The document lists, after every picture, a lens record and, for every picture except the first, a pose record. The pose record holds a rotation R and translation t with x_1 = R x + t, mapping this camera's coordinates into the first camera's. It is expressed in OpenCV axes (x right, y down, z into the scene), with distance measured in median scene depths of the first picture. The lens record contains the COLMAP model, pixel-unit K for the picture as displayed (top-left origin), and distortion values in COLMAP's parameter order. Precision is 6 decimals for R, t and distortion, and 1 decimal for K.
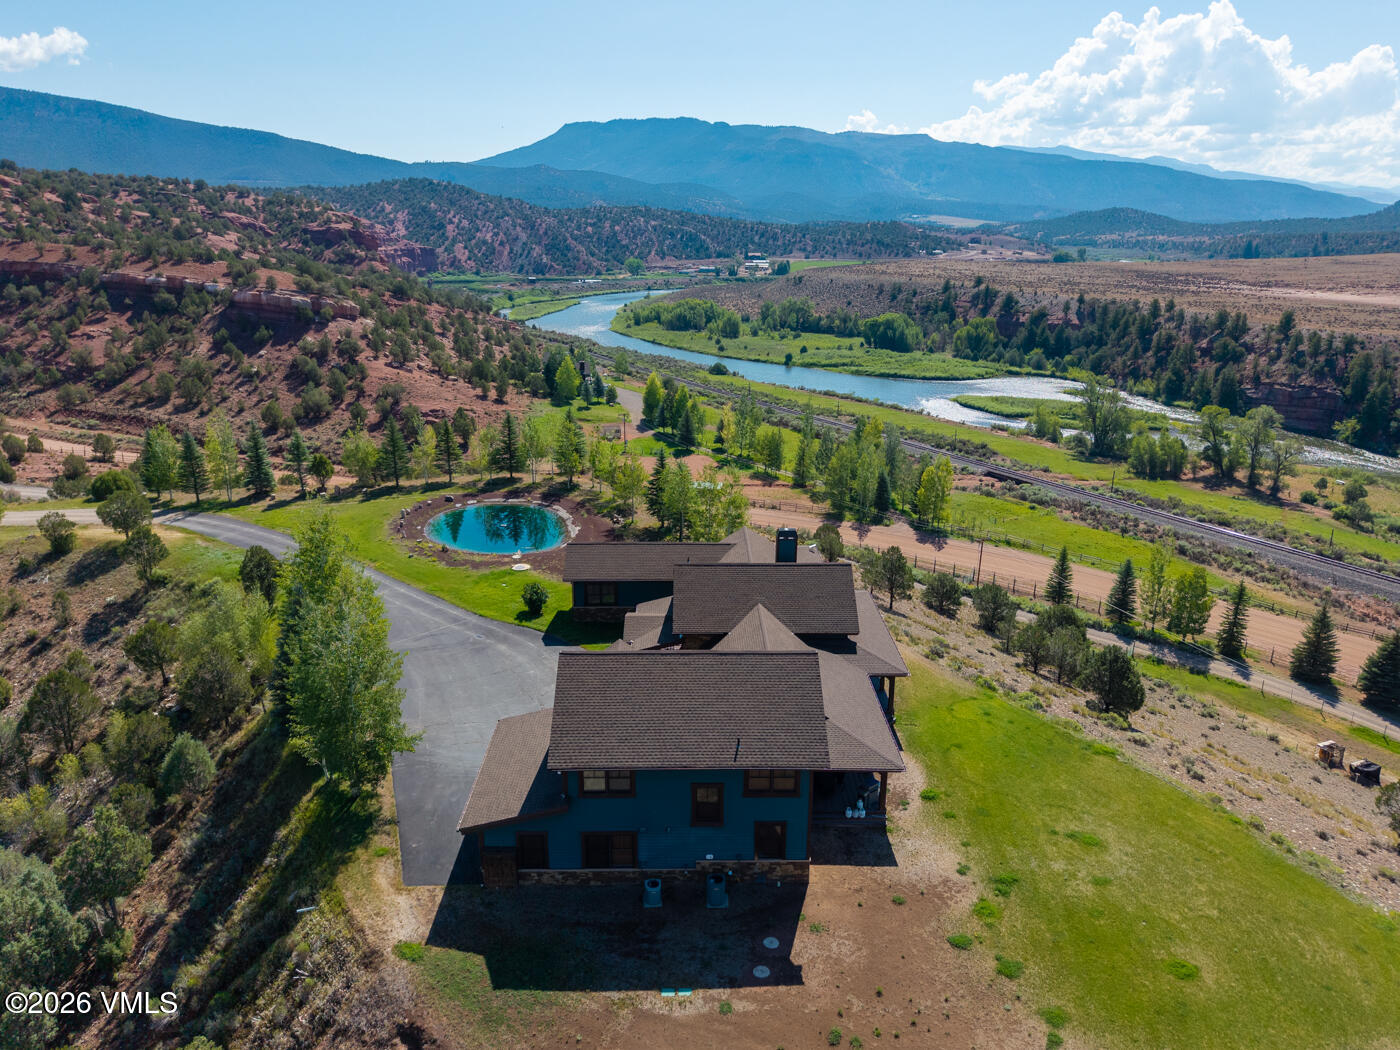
lens RADIAL K [[942.4, 0, 708.2], [0, 942.4, 532.7], [0, 0, 1]] dist [0.027984, -0.030240]
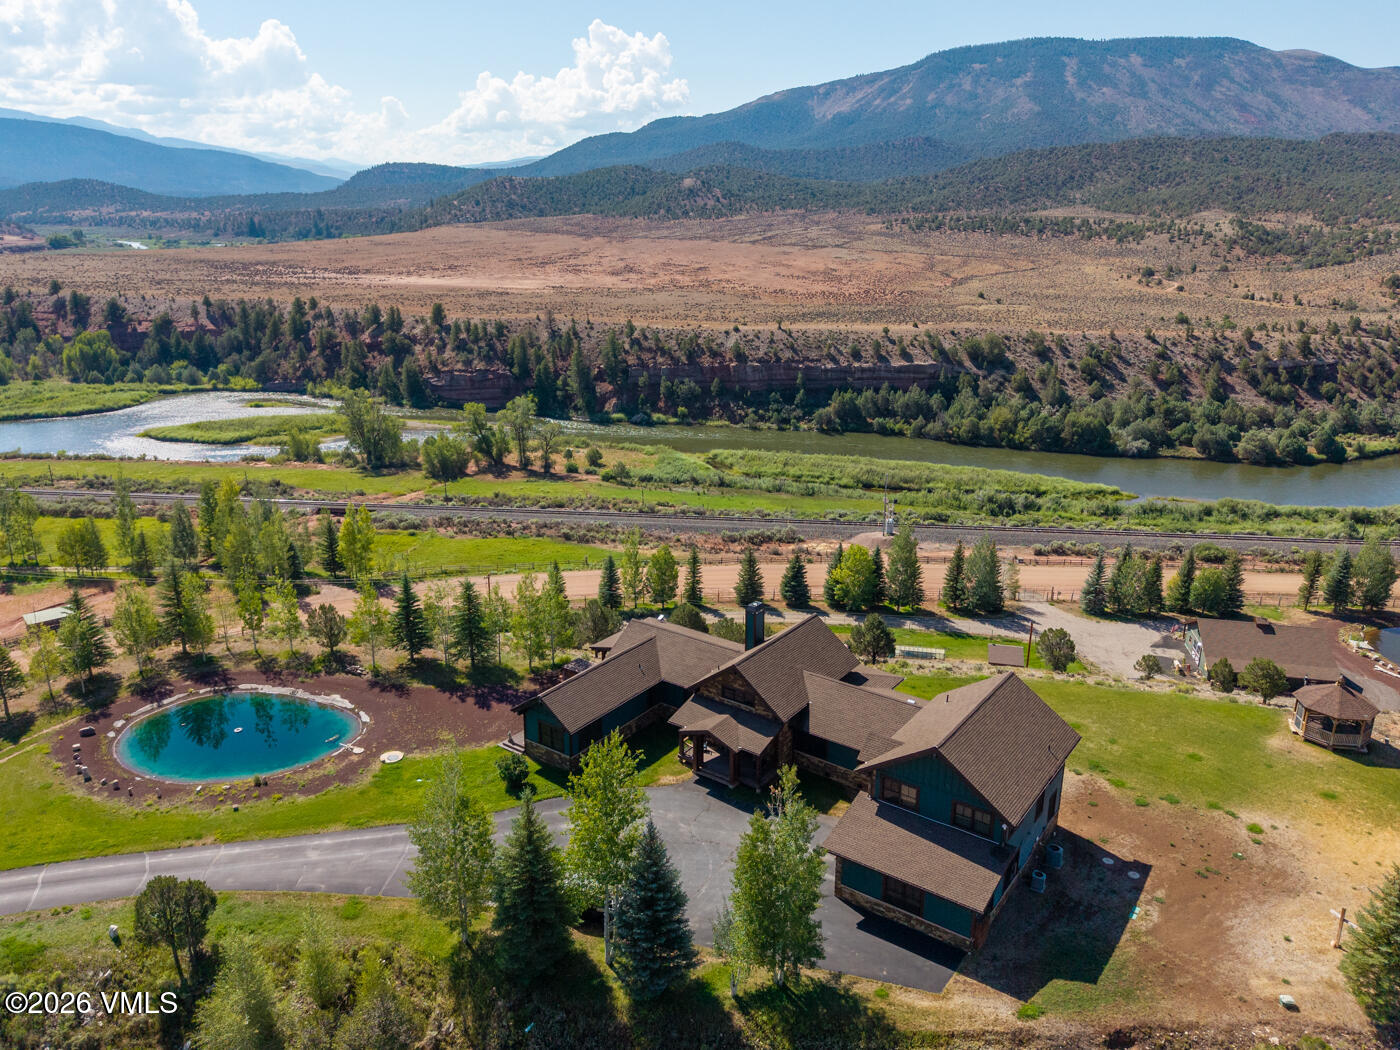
lens RADIAL K [[1005.6, 0, 692.1], [0, 1005.6, 562.4], [0, 0, 1]] dist [0.008369, -0.010874]
pose [[0.601567, -0.272558, 0.750886, -0.165442], [0.245262, 0.957608, 0.151105, -0.049297], [-0.760239, 0.093264, 0.642914, 0.052702]]
